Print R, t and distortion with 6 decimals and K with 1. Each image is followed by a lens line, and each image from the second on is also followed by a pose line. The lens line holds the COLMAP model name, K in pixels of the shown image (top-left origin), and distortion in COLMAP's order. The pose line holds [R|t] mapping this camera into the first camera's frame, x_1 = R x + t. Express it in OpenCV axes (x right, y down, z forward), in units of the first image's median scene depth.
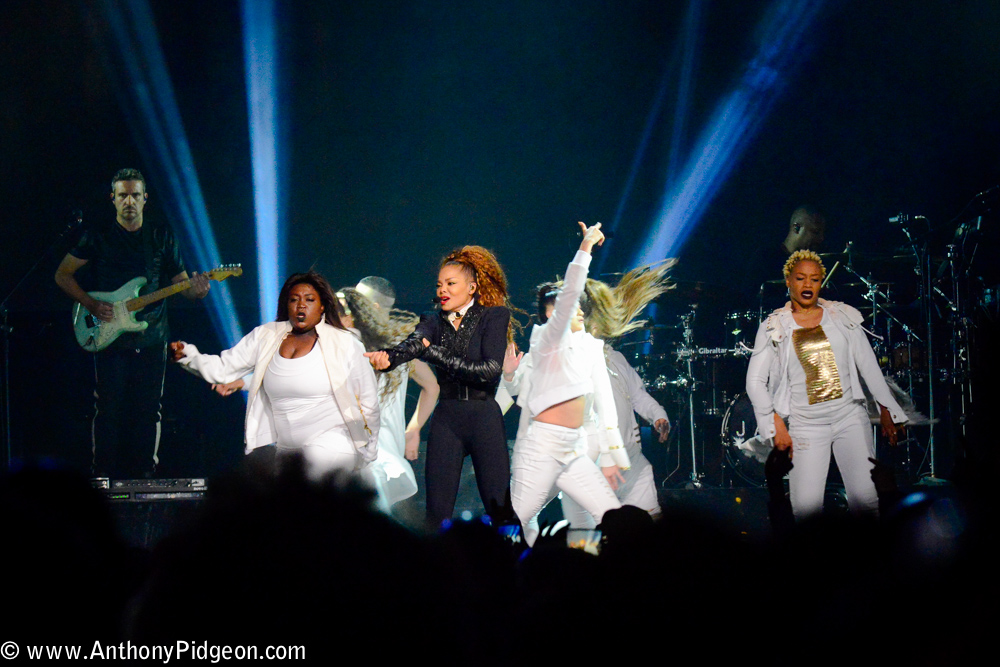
lens RADIAL K [[4559.1, 0, 499.2], [0, 4559.1, 335.0], [0, 0, 1]] dist [-0.128004, 0.000000]
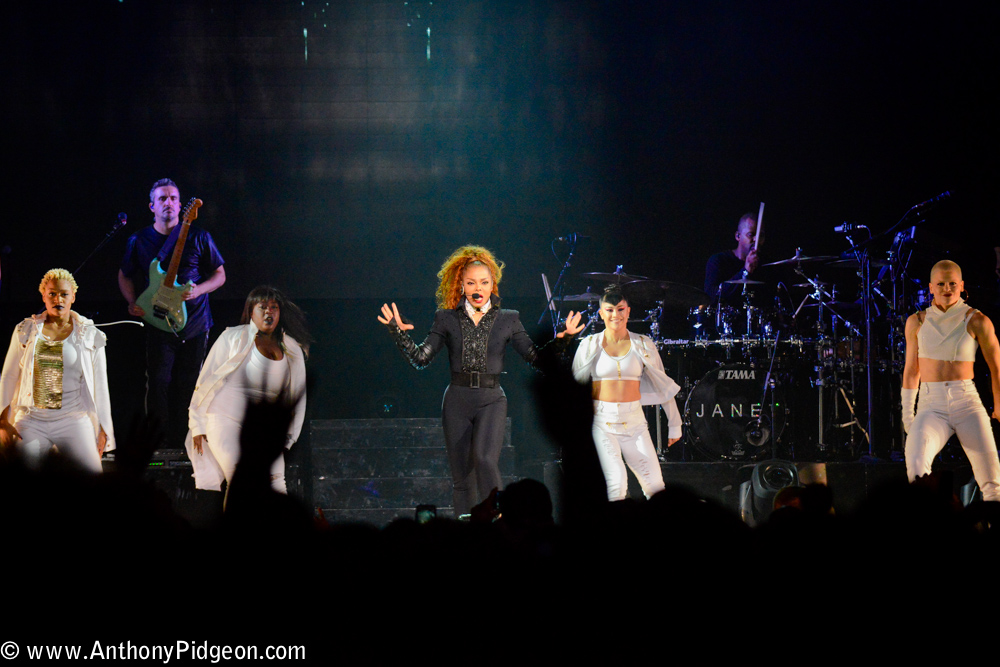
lens RADIAL K [[5741.2, 0, 500.1], [0, 5741.2, 333.8], [0, 0, 1]] dist [-0.348267, 0.000000]
pose [[0.999613, 0.011002, -0.025540, 0.039073], [-0.011091, 0.999933, -0.003337, 0.006654], [0.025502, 0.003619, 0.999668, -0.430977]]
